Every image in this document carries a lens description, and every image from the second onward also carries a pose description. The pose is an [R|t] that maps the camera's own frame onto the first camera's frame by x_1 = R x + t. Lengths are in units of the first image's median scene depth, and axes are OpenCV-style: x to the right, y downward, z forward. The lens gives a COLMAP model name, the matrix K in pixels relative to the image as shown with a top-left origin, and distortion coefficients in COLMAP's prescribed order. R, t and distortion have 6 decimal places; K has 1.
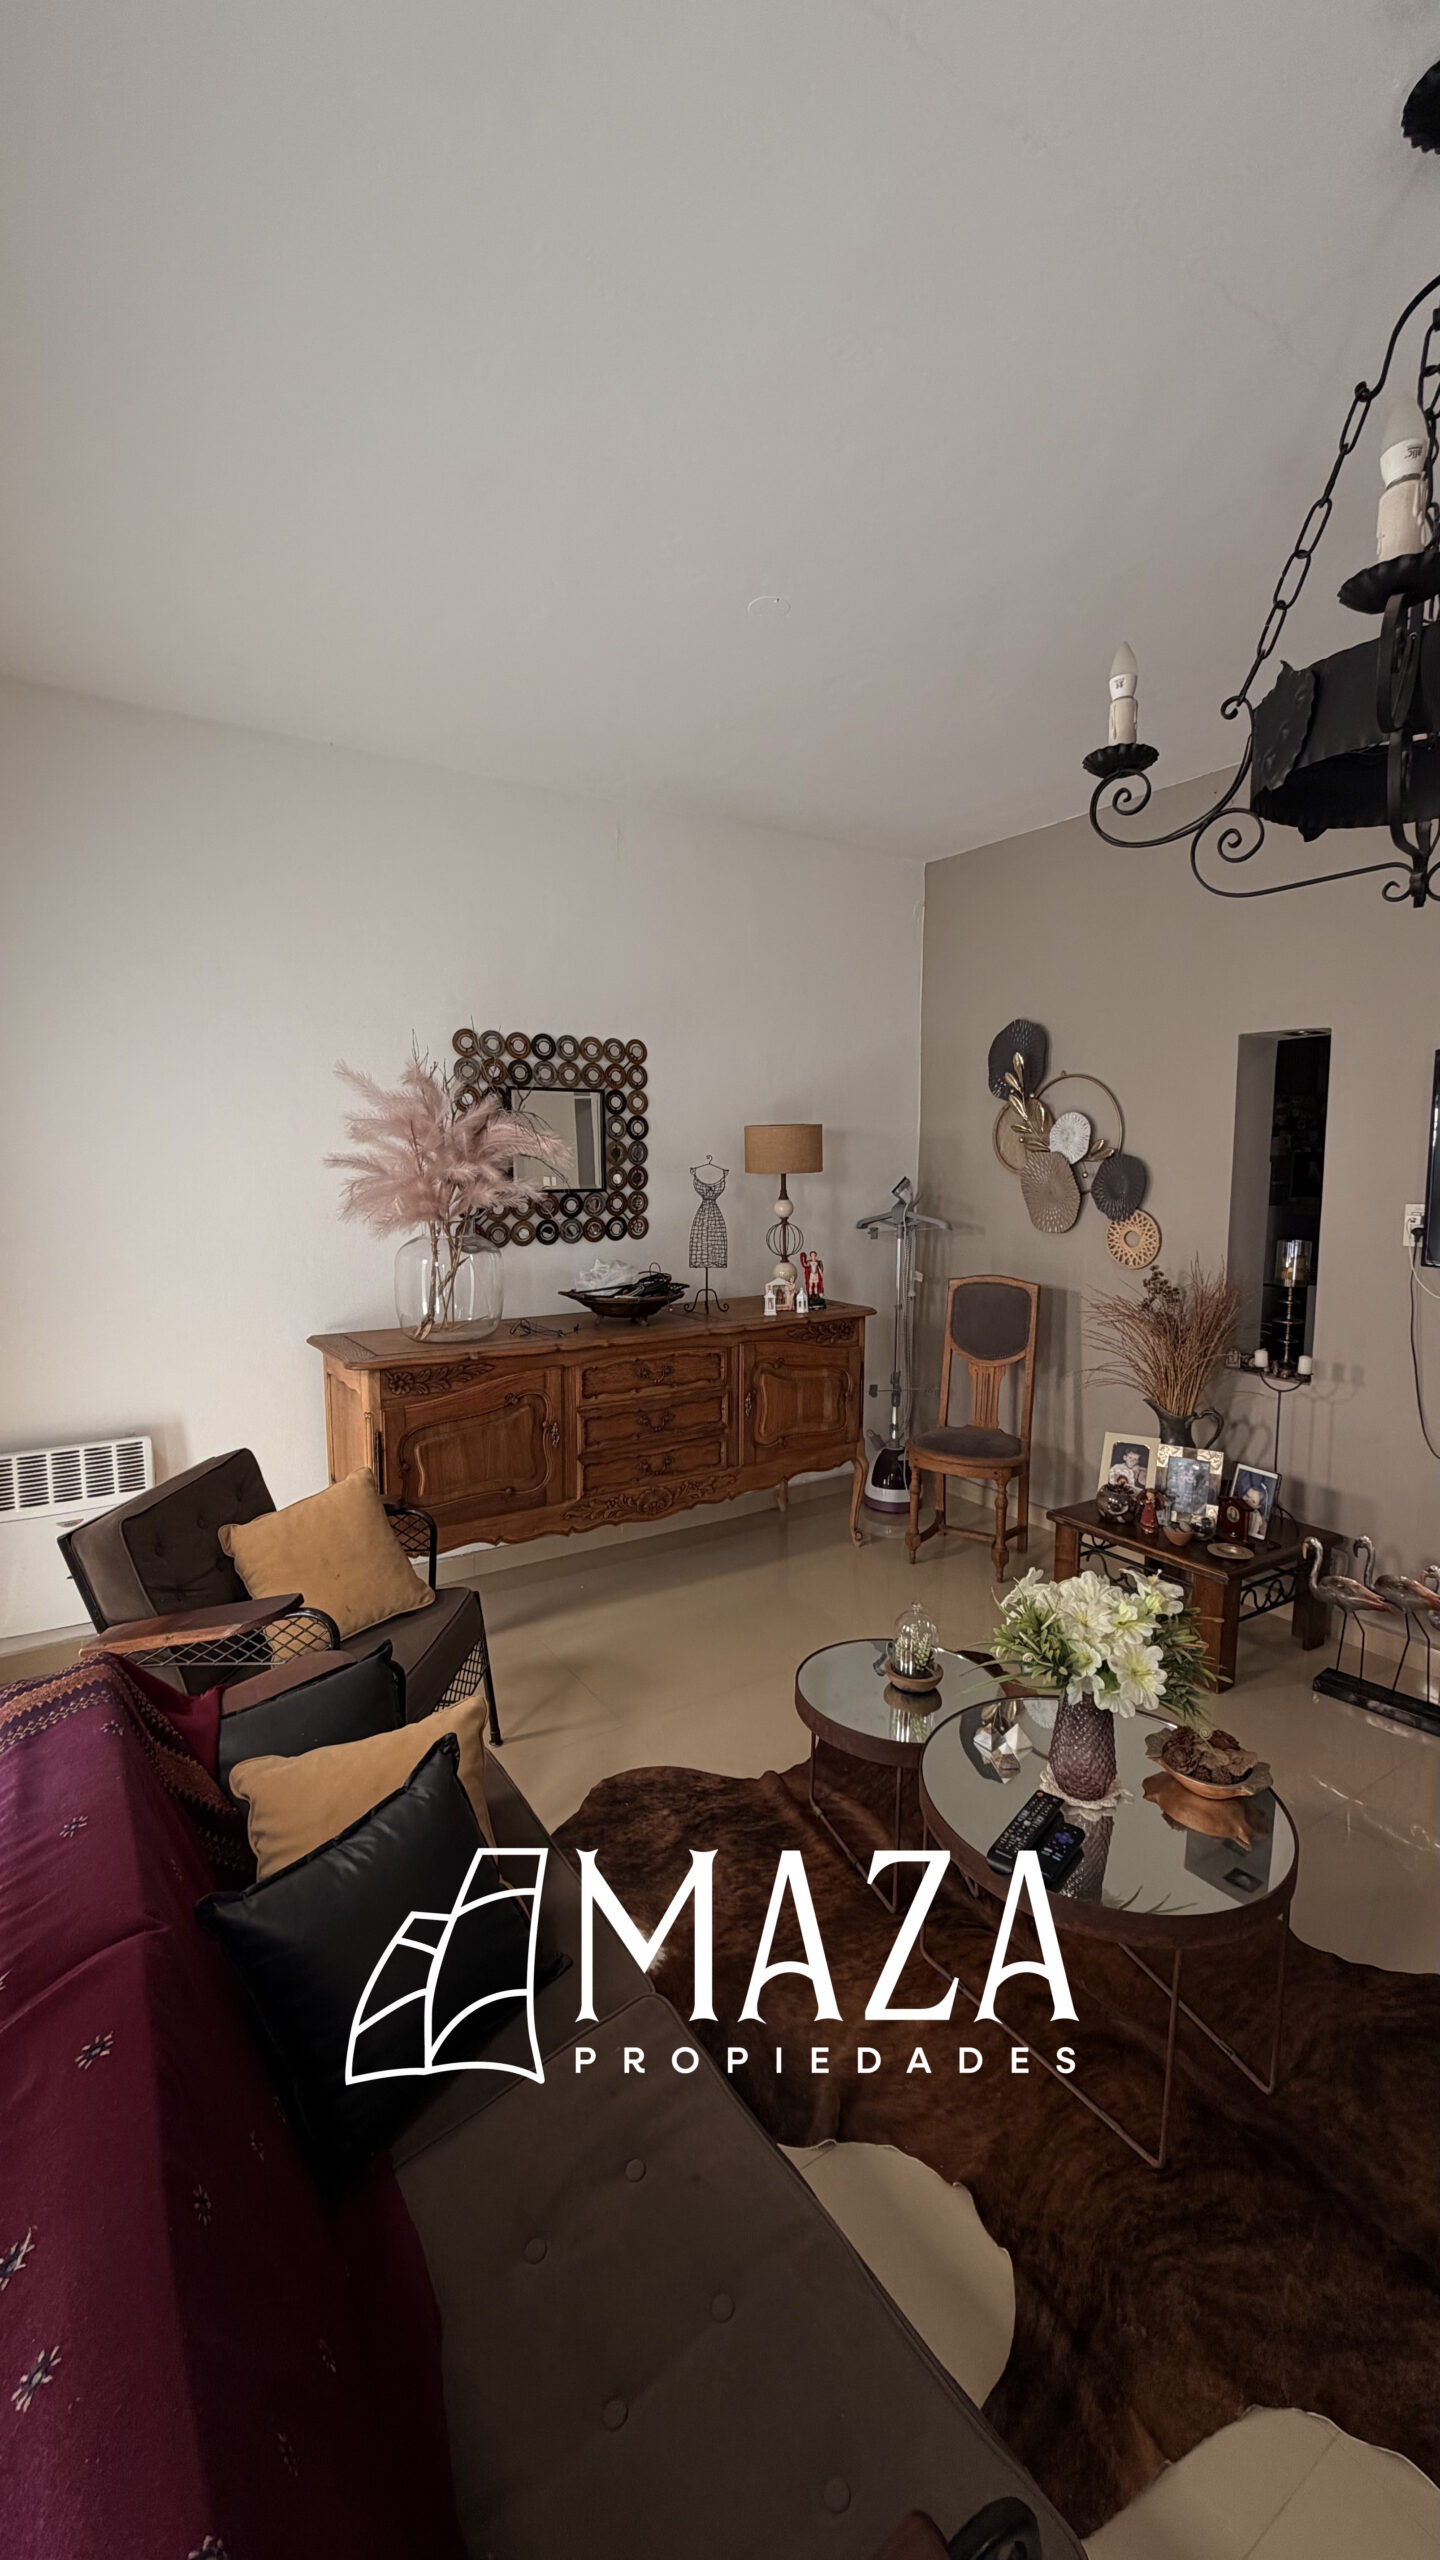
lens RADIAL K [[1082.3, 0, 720.6], [0, 1082.3, 1264.5], [0, 0, 1]] dist [-0.000014, -0.000023]
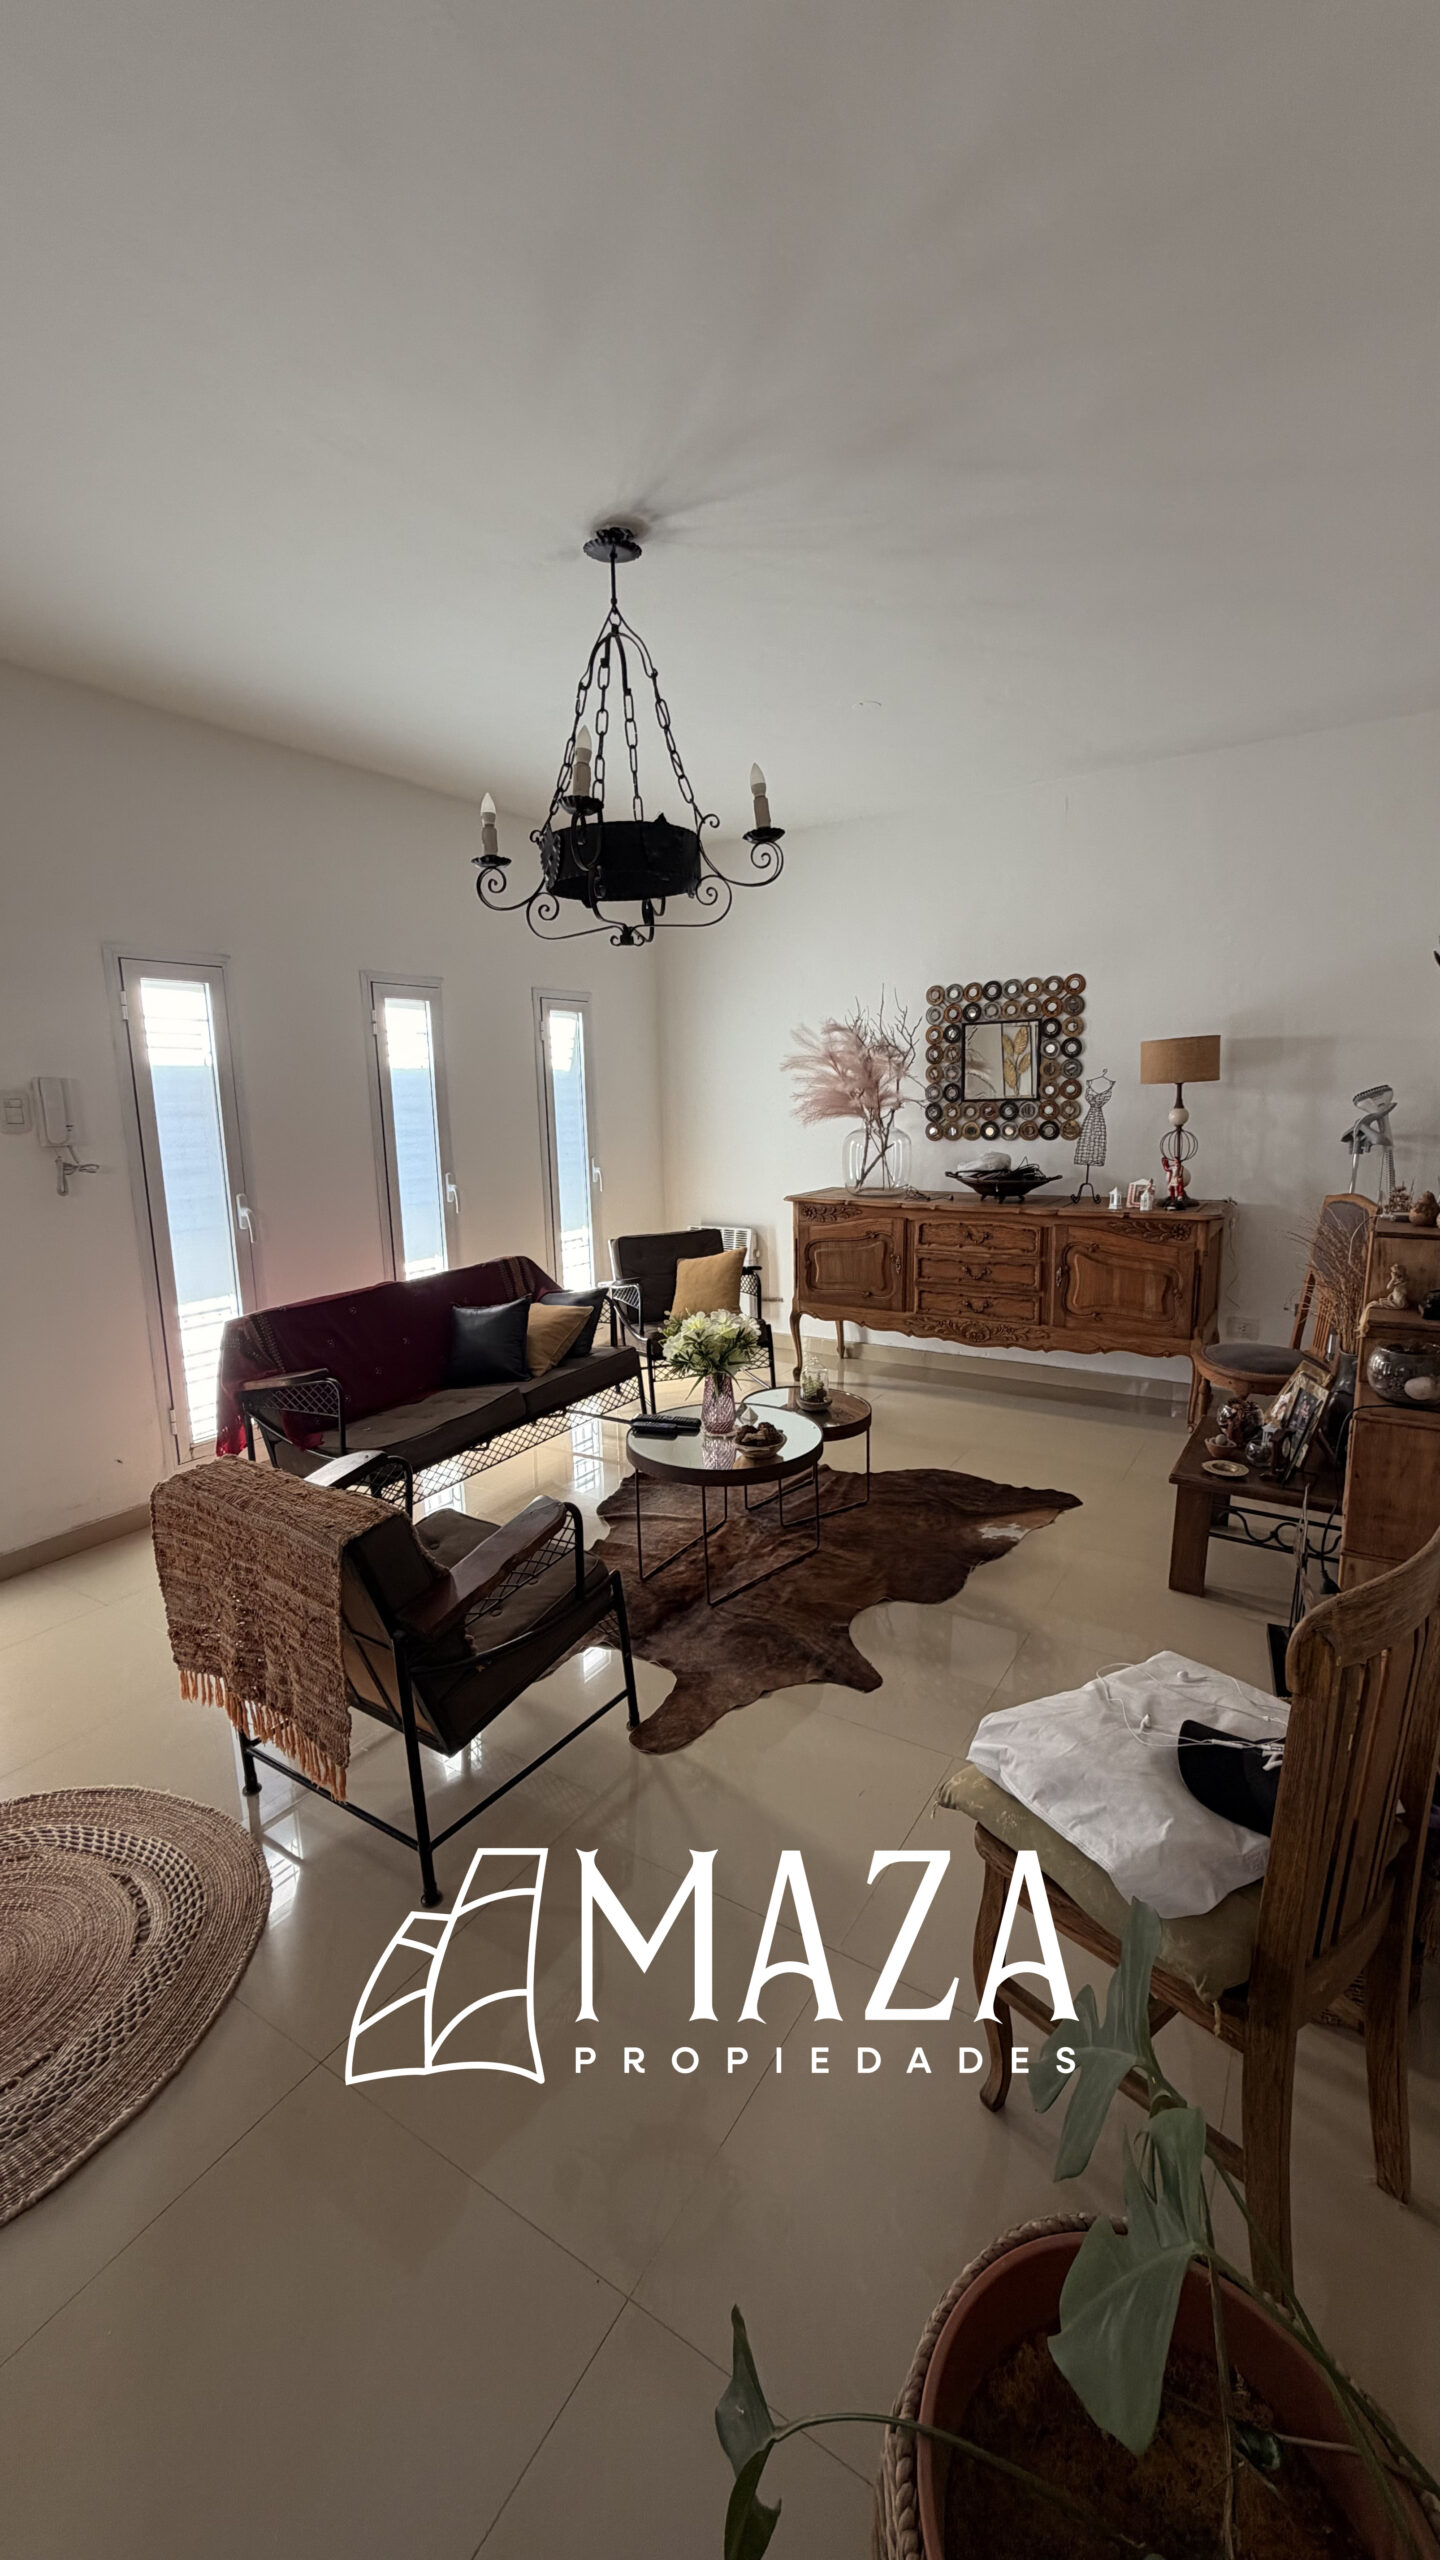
lens RADIAL K [[1009.3, 0, 716.8], [0, 1009.3, 1276.1], [0, 0, 1]] dist [-0.001320, -0.000098]
pose [[0.393445, 0.152286, -0.906648, 0.867824], [-0.073785, 0.988235, 0.133970, 0.005385], [0.916382, 0.014187, 0.400052, 0.188780]]
